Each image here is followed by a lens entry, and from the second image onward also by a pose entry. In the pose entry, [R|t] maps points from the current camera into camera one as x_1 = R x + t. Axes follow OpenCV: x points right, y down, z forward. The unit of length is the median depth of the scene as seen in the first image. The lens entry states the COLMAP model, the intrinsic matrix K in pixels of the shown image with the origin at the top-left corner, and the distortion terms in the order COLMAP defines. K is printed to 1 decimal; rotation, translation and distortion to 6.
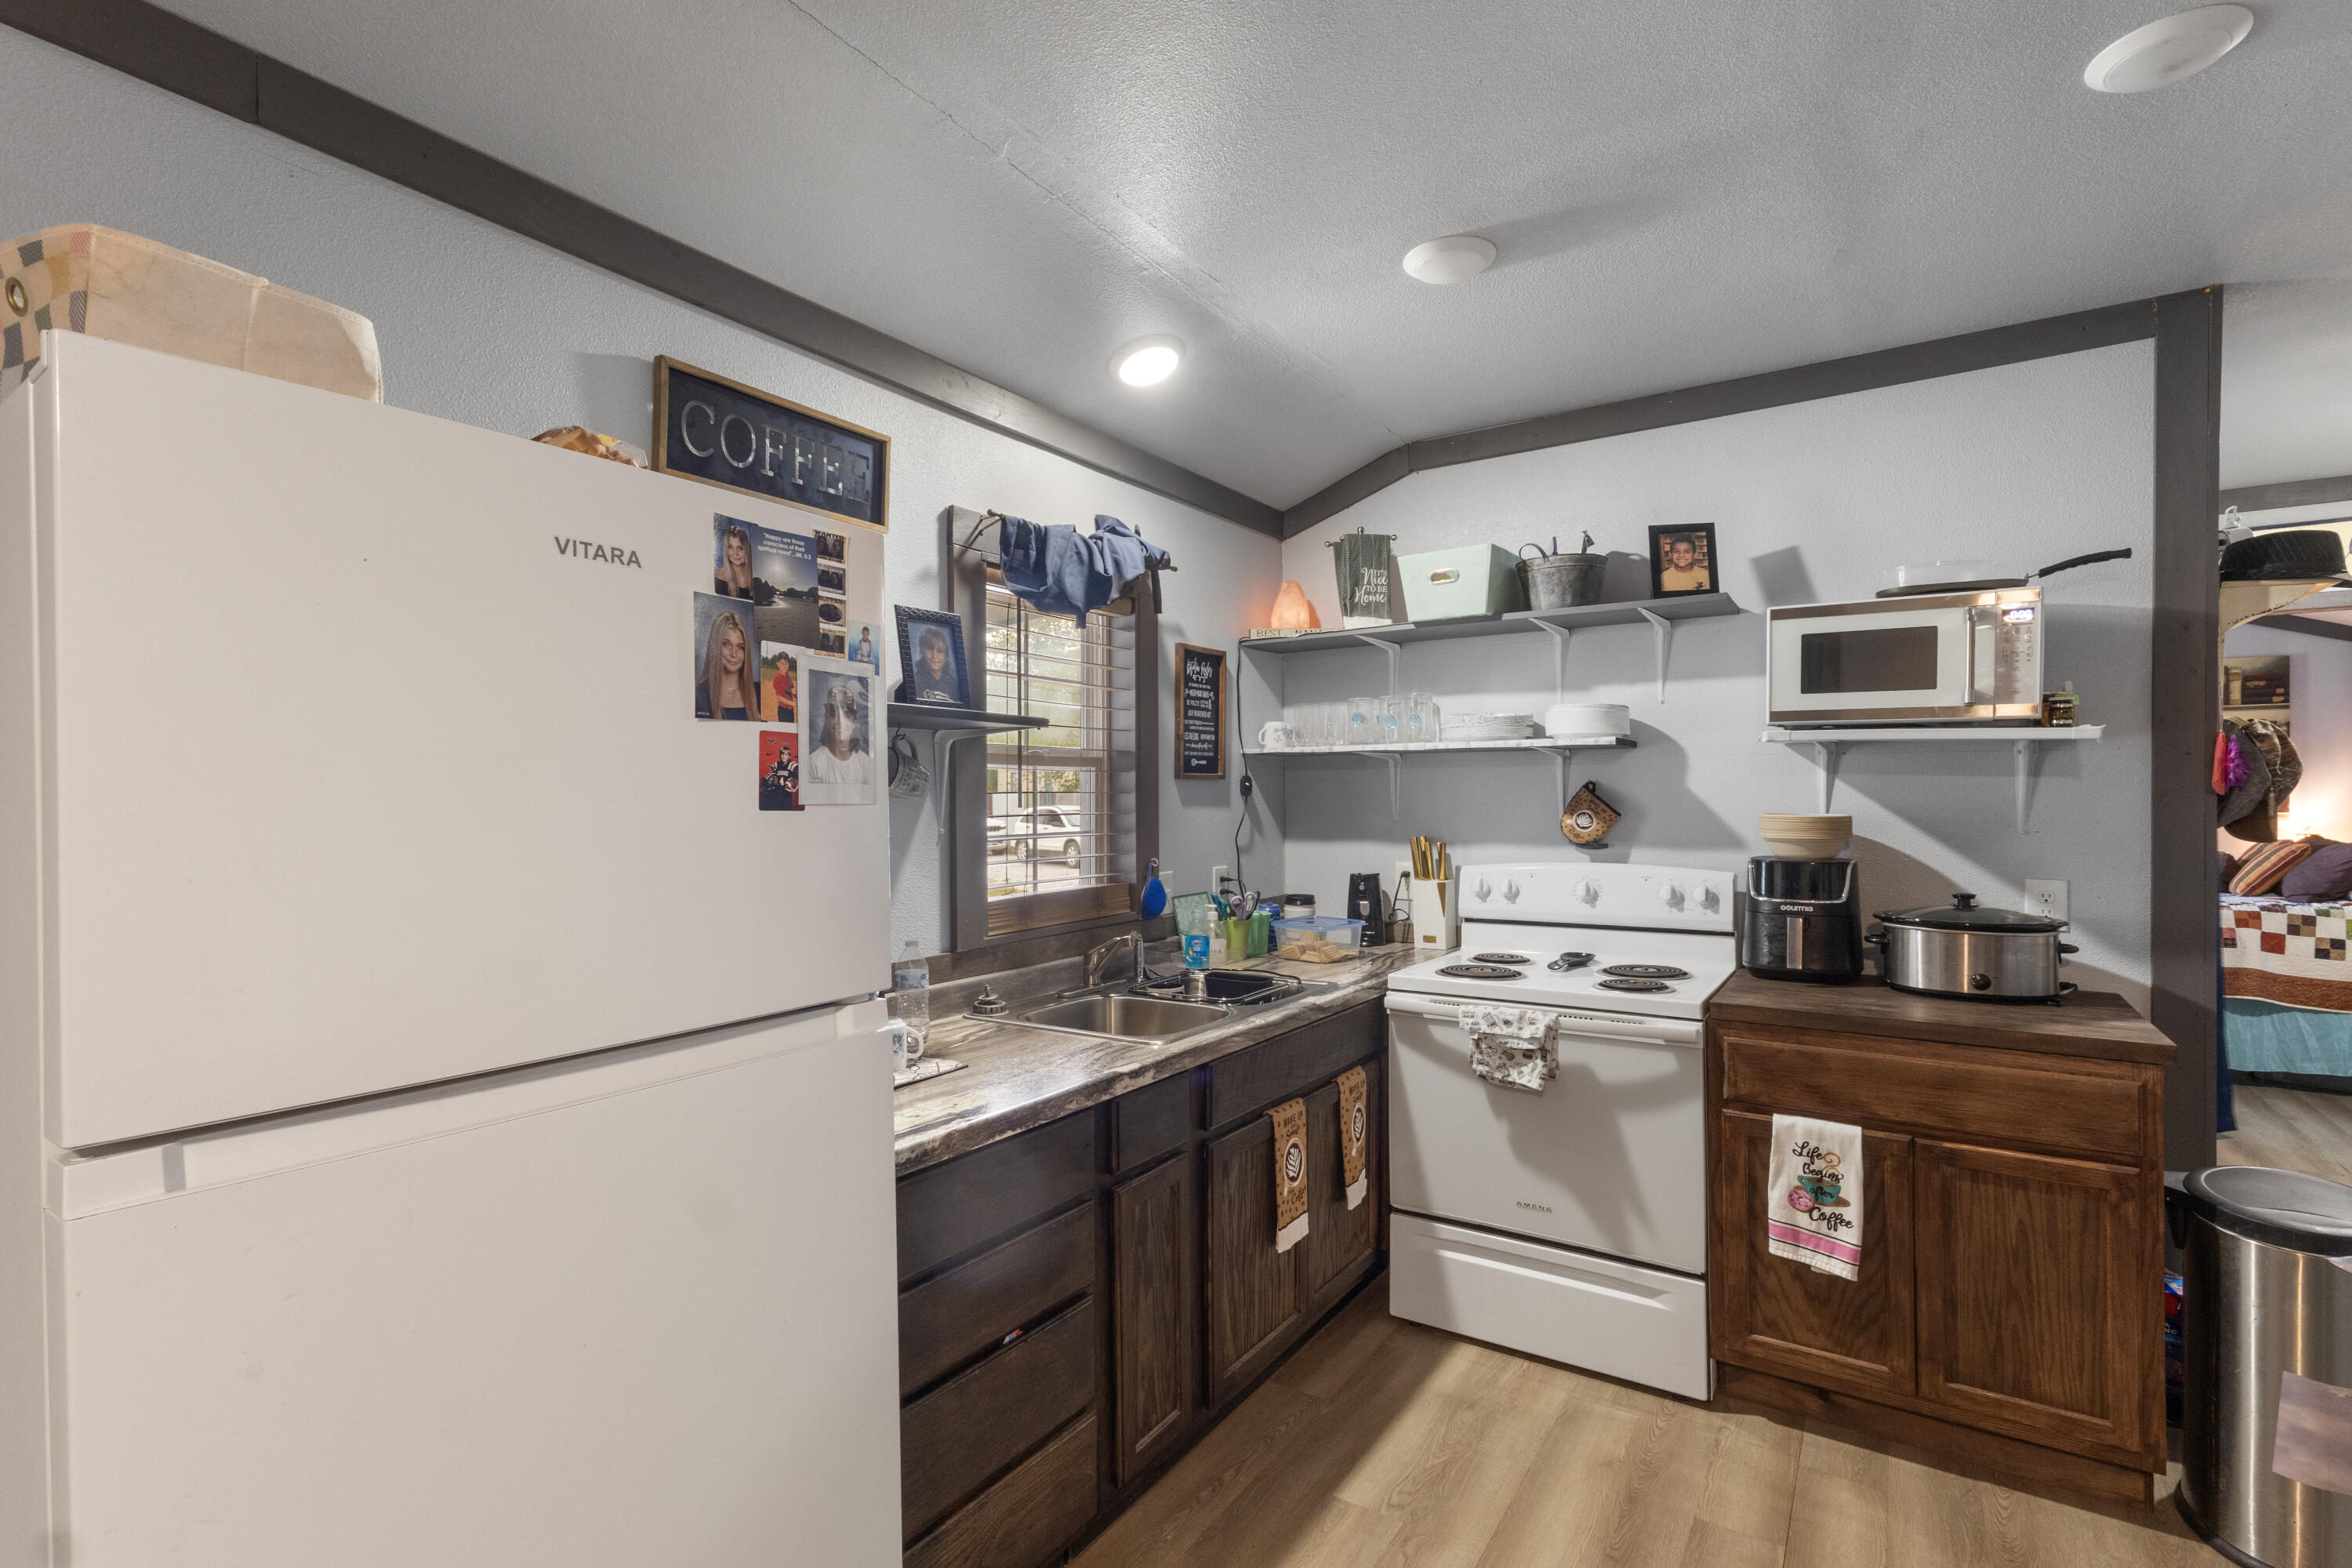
lens RADIAL K [[1089.2, 0, 1185.6], [0, 1089.2, 796.2], [0, 0, 1]] dist [0.003073, 0.000522]
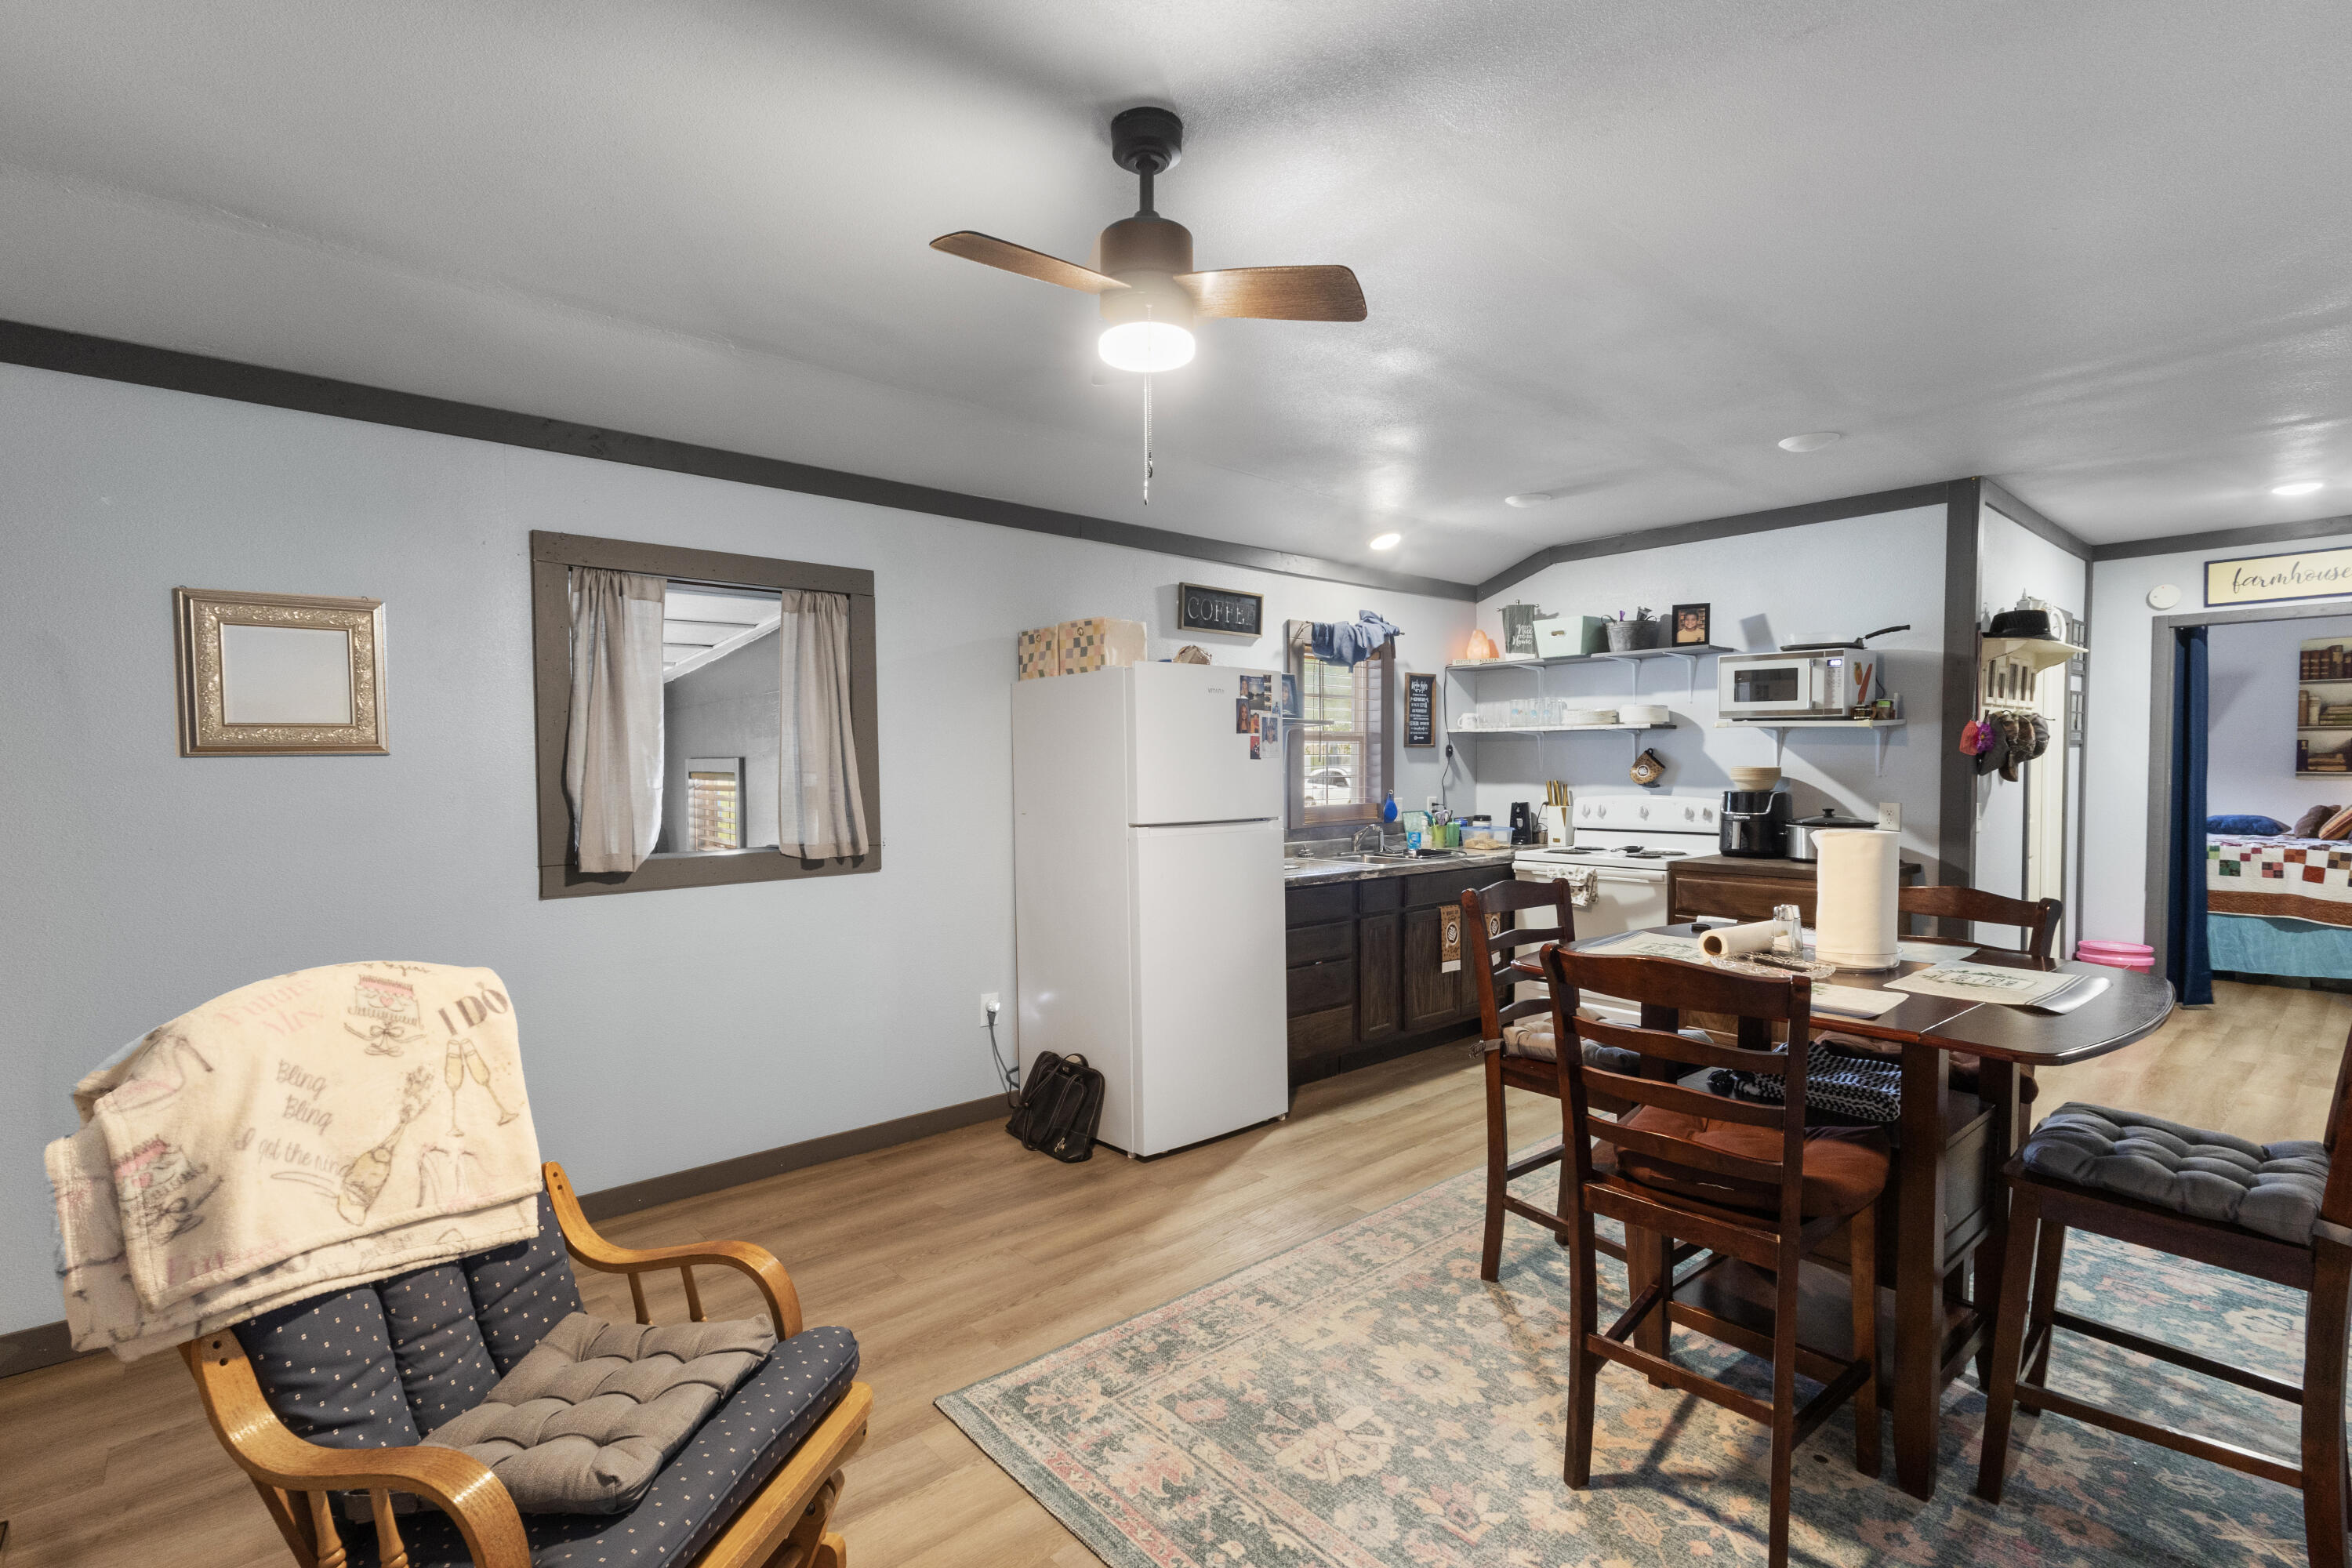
lens RADIAL K [[1089.2, 0, 1173.0], [0, 1089.2, 792.8], [0, 0, 1]] dist [0.003073, 0.000522]
pose [[0.962701, 0.008551, -0.270433, 0.119645], [-0.000547, 0.999560, 0.029659, 0.006714], [0.270568, -0.028405, 0.962282, -0.923054]]
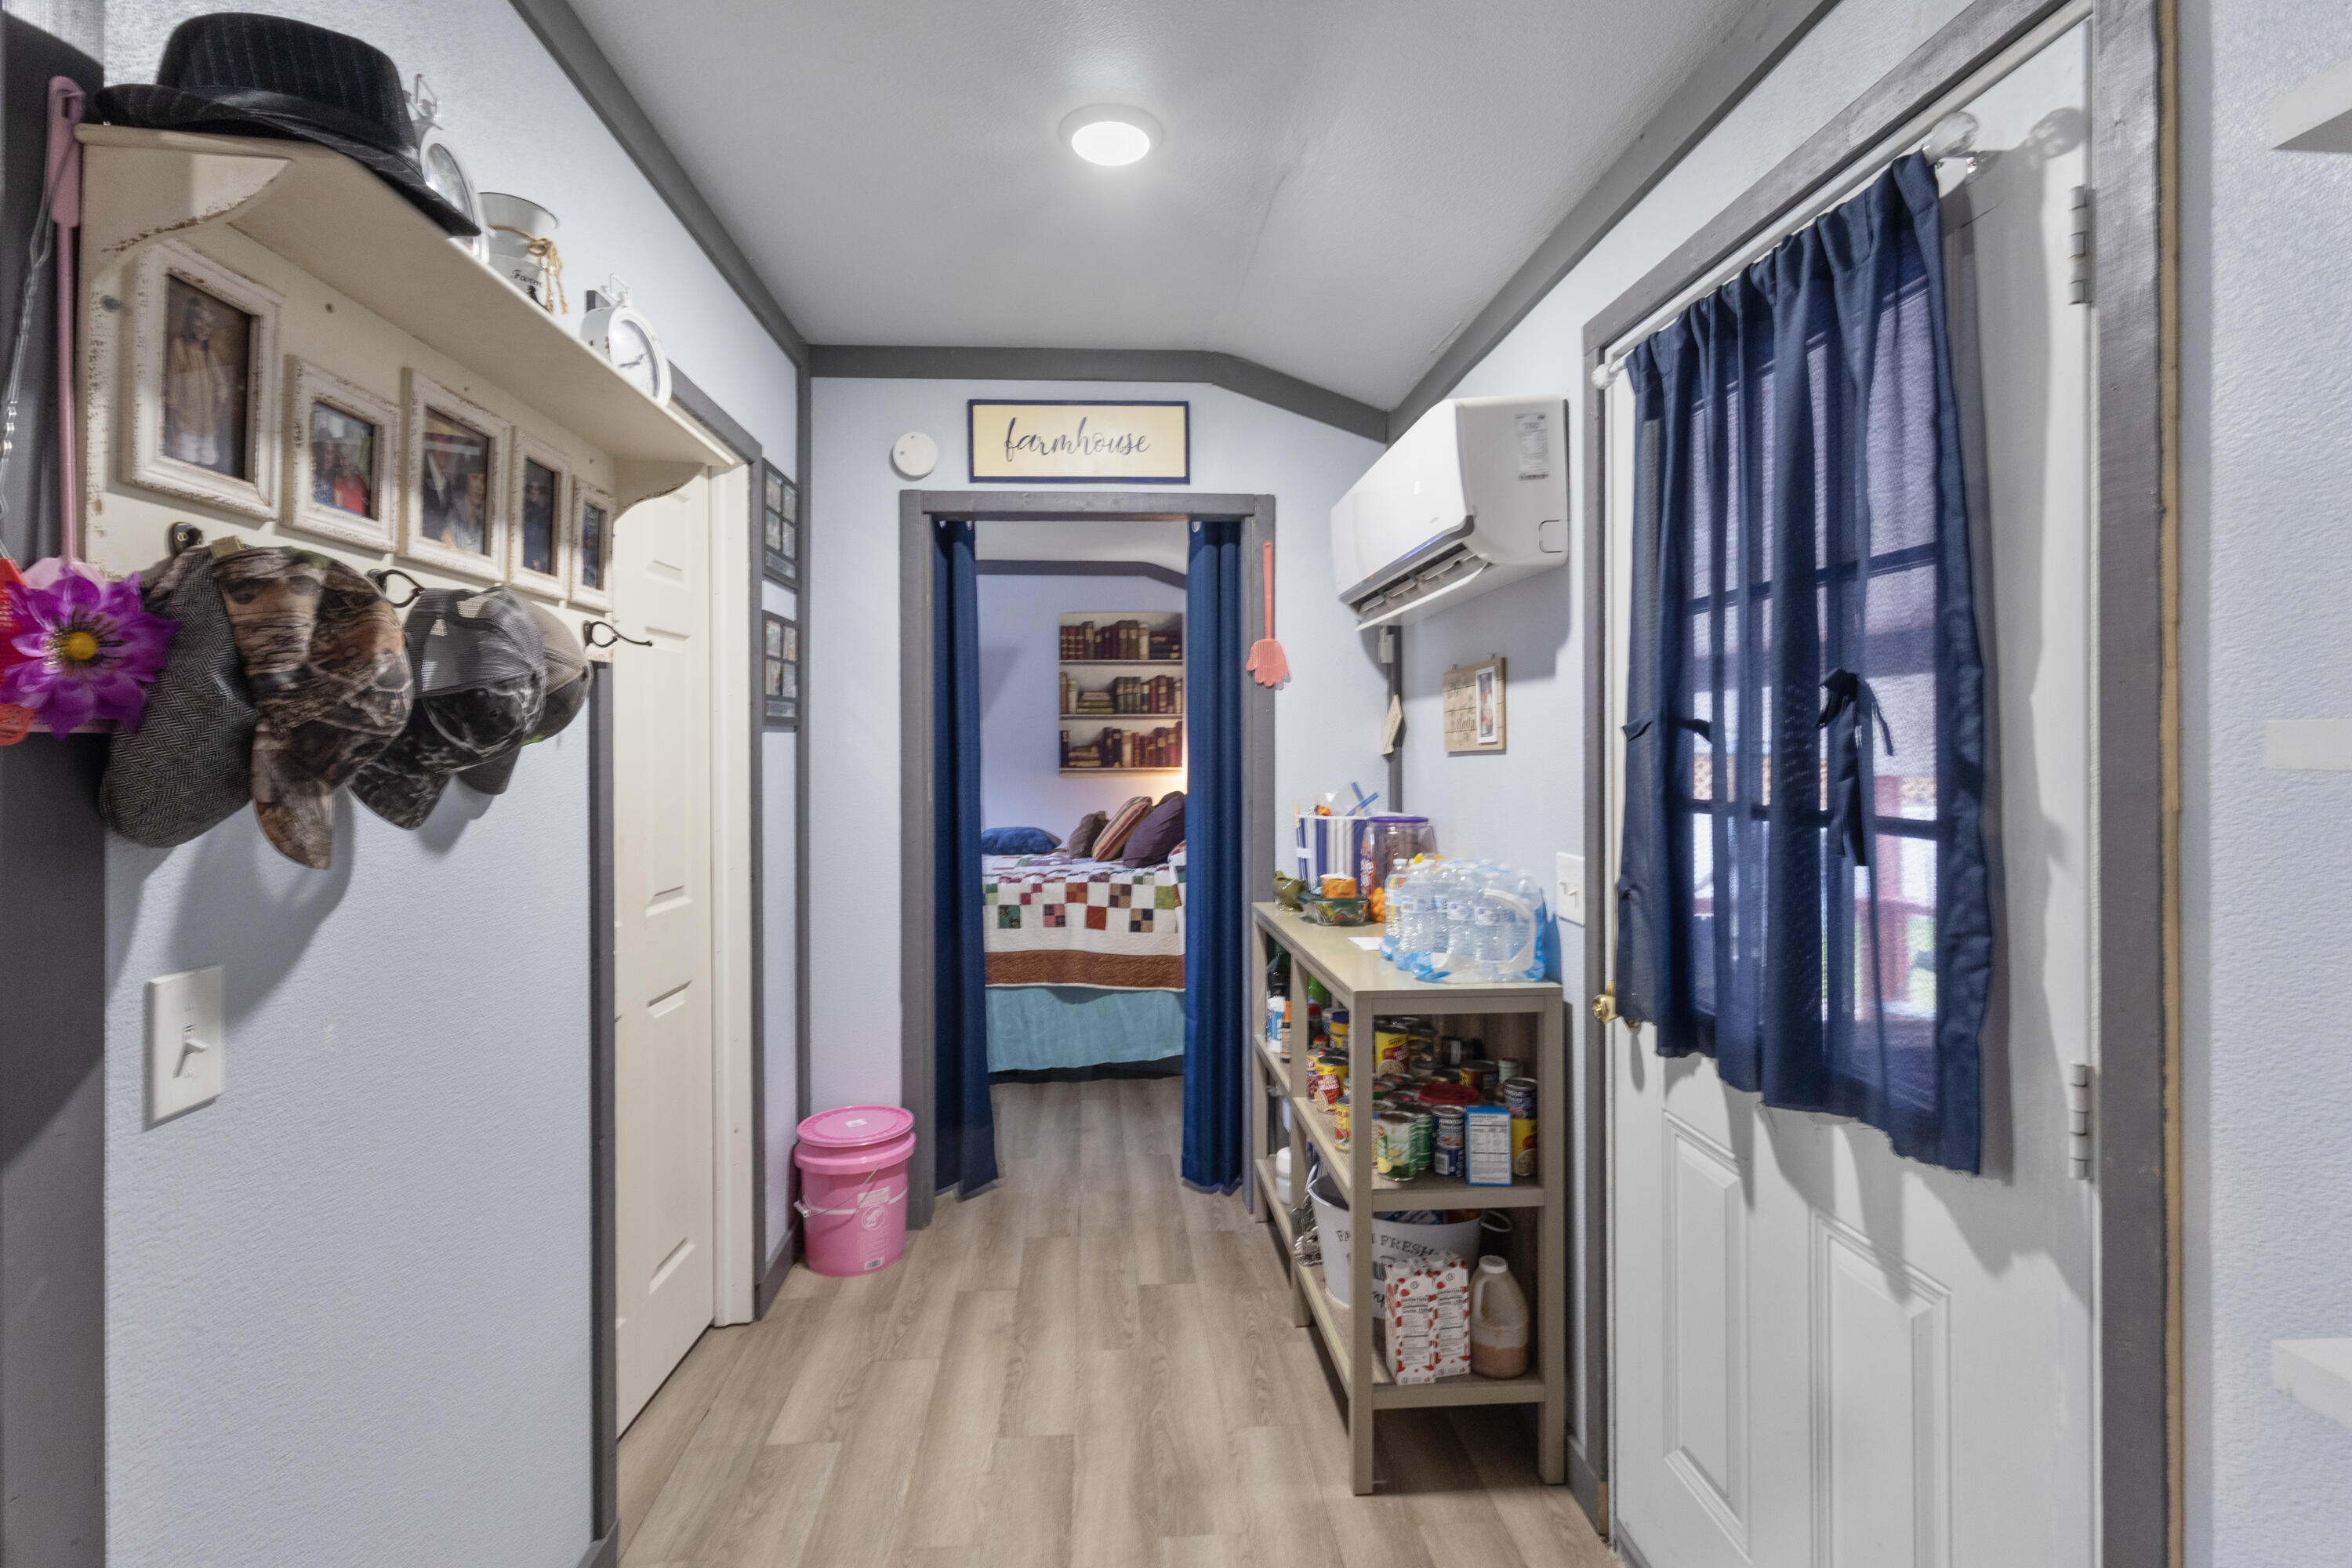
lens RADIAL K [[1089.2, 0, 1142.6], [0, 1089.2, 741.7], [0, 0, 1]] dist [0.003073, 0.000522]
pose [[0.809650, 0.002878, 0.586906, 0.840568], [0.003659, 0.999944, -0.009950, 0.002136], [-0.586902, 0.010204, 0.809594, 0.438891]]
